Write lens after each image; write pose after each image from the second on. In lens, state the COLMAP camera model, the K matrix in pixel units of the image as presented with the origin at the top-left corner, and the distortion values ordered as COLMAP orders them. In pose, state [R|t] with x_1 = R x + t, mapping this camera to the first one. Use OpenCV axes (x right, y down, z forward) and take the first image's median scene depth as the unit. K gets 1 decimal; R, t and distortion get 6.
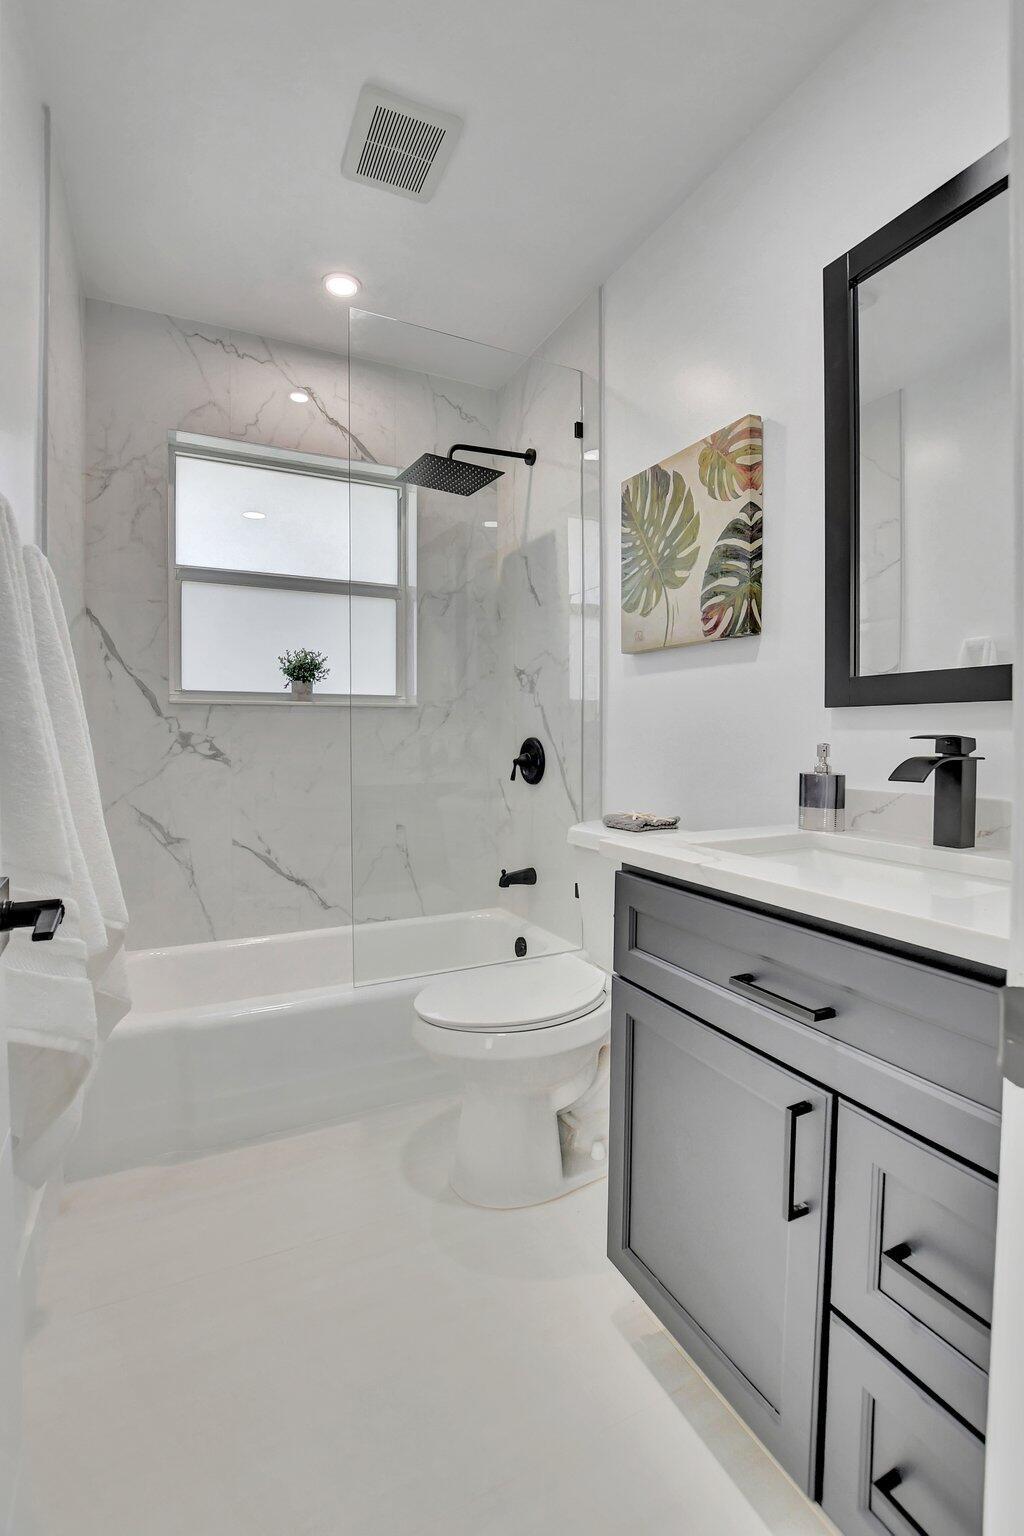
lens RADIAL K [[647.1, 0, 505.4], [0, 647.1, 737.2], [0, 0, 1]] dist [-0.027141, 0.000358]
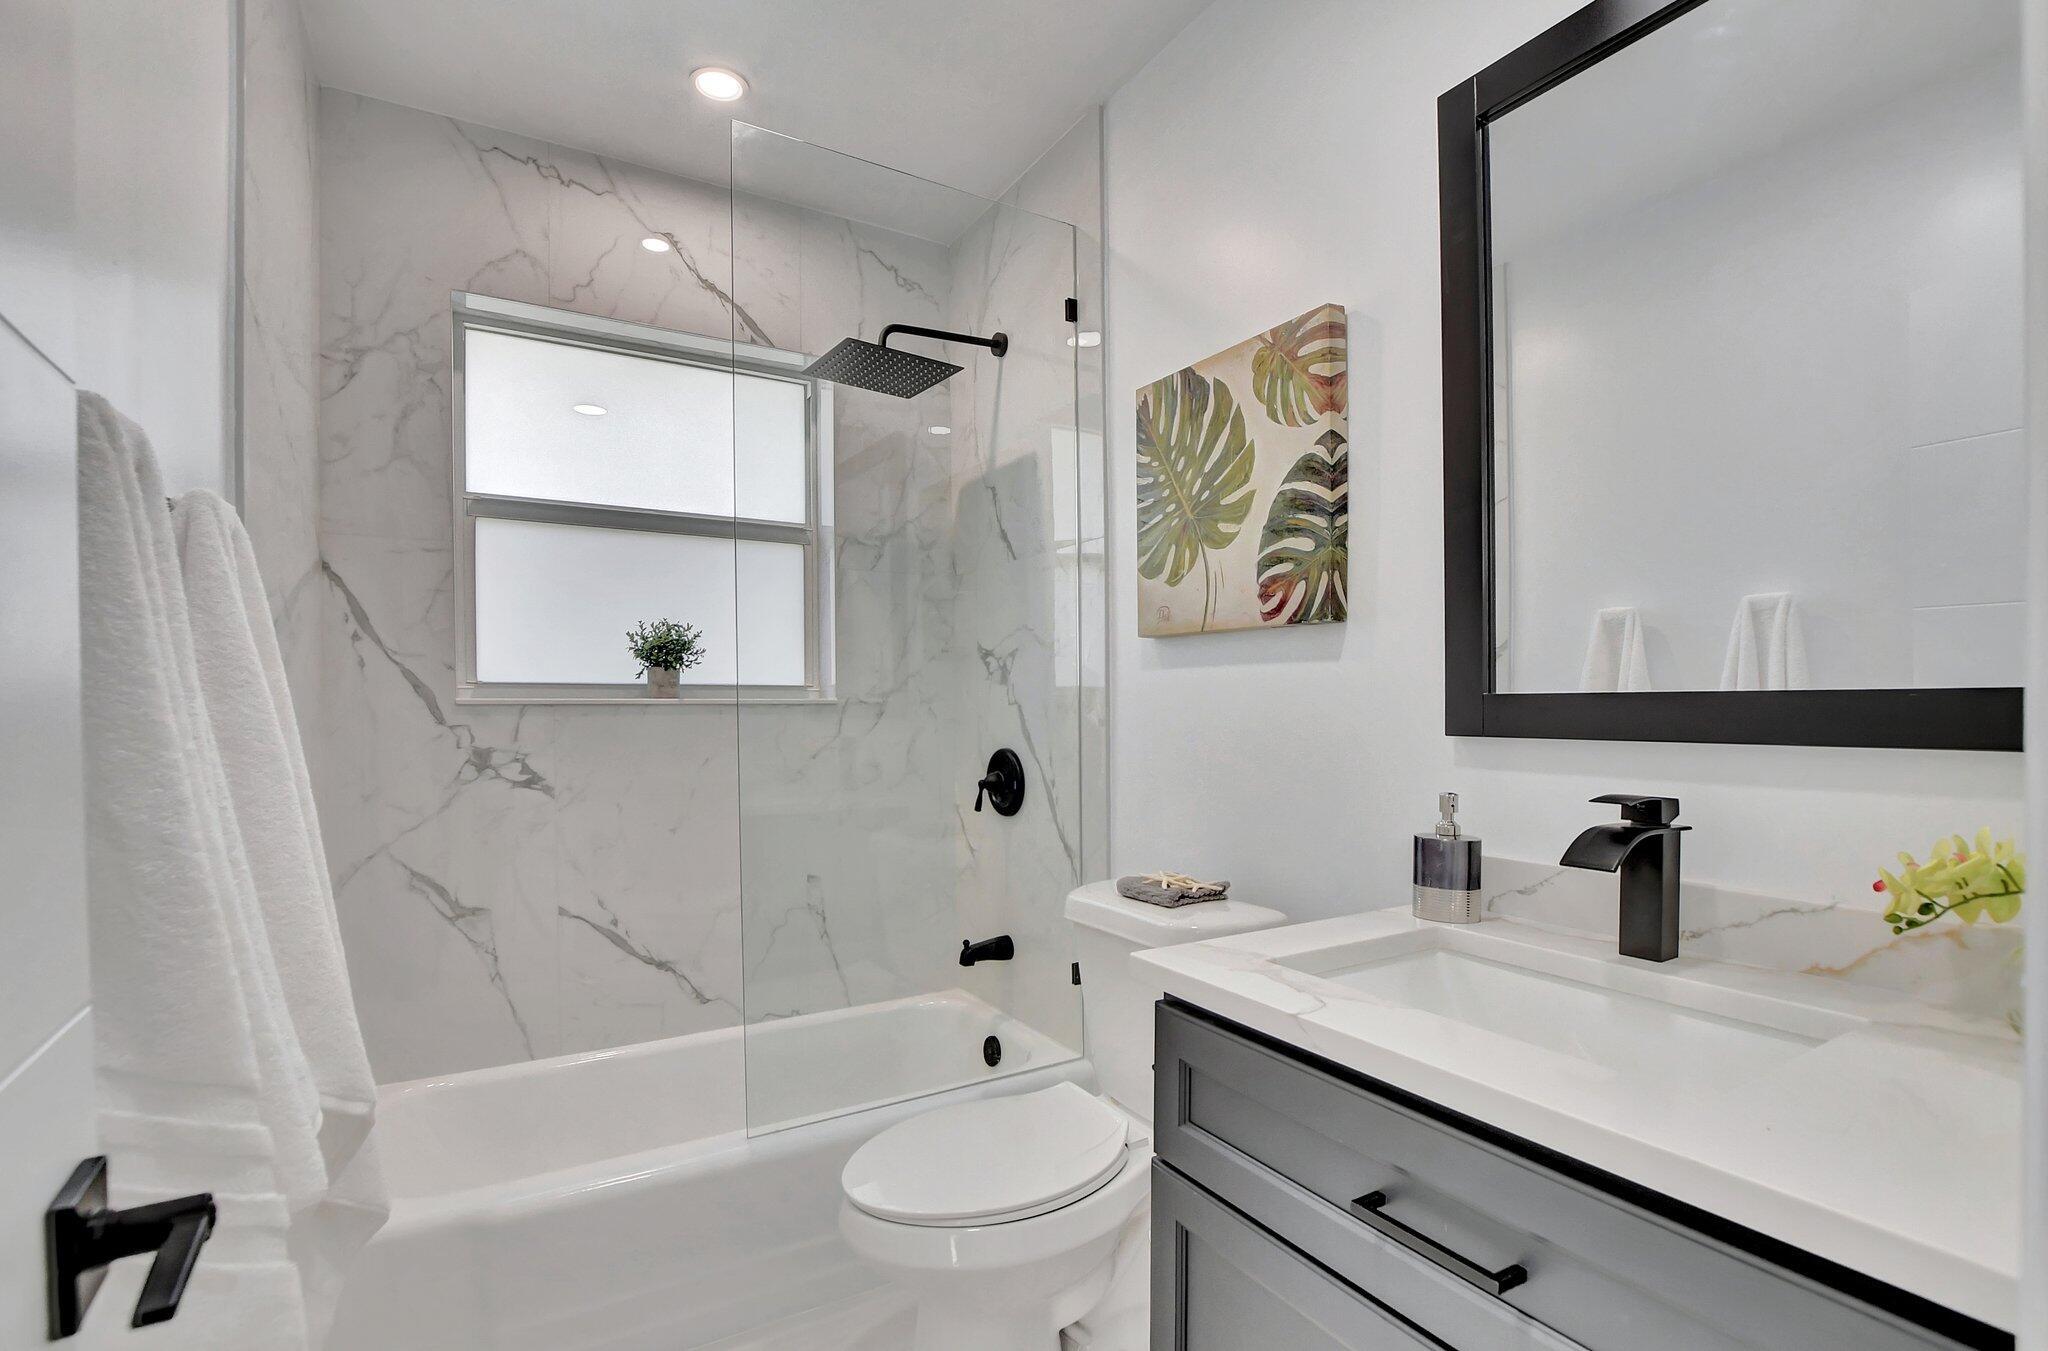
lens RADIAL K [[875.3, 0, 1026.9], [0, 875.3, 698.7], [0, 0, 1]] dist [-0.026168, 0.000267]
pose [[0.996157, -0.009524, 0.087070, -0.021526], [0.009966, 0.999940, -0.004639, -0.061833], [-0.087021, 0.005489, 0.996191, 0.080086]]
